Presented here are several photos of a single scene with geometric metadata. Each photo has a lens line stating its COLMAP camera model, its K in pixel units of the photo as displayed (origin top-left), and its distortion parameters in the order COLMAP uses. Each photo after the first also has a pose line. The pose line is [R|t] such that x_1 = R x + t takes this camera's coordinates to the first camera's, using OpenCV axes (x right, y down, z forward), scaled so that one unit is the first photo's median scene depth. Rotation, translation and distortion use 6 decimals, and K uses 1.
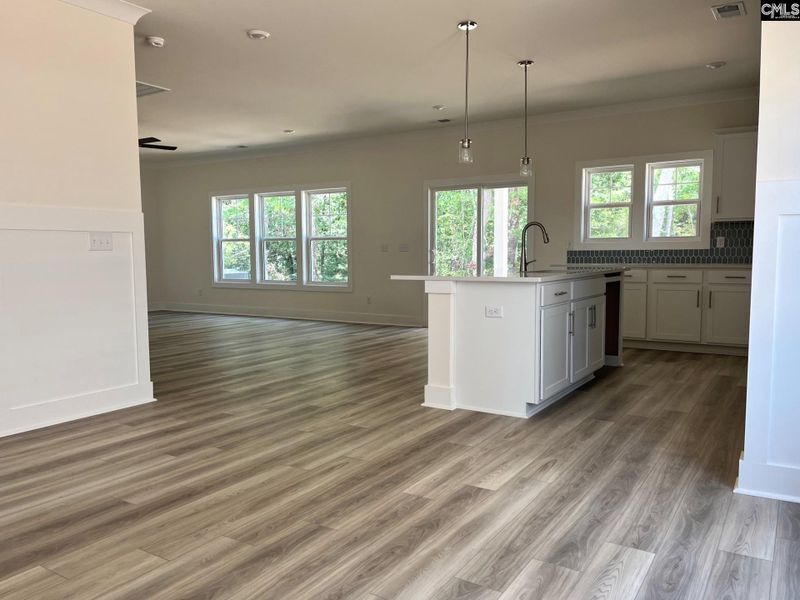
lens RADIAL K [[619.9, 0, 400.0], [0, 619.9, 300.0], [0, 0, 1]] dist [-0.004997, -0.001529]
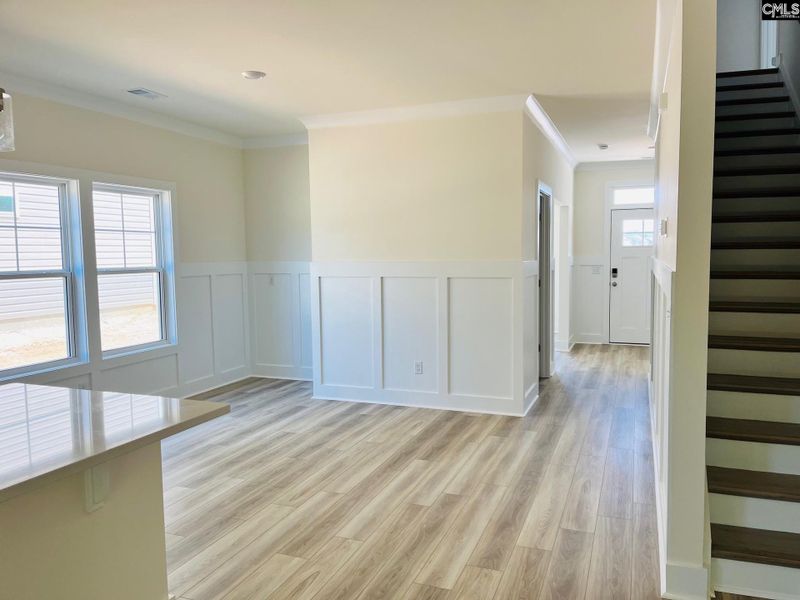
lens RADIAL K [[619.9, 0, 400.0], [0, 619.9, 300.0], [0, 0, 1]] dist [-0.004997, -0.001529]
pose [[-0.982885, 0.028476, -0.182006, -0.088493], [-0.000590, 0.987489, 0.157686, -0.288872], [0.184219, 0.155094, -0.970572, 2.145837]]
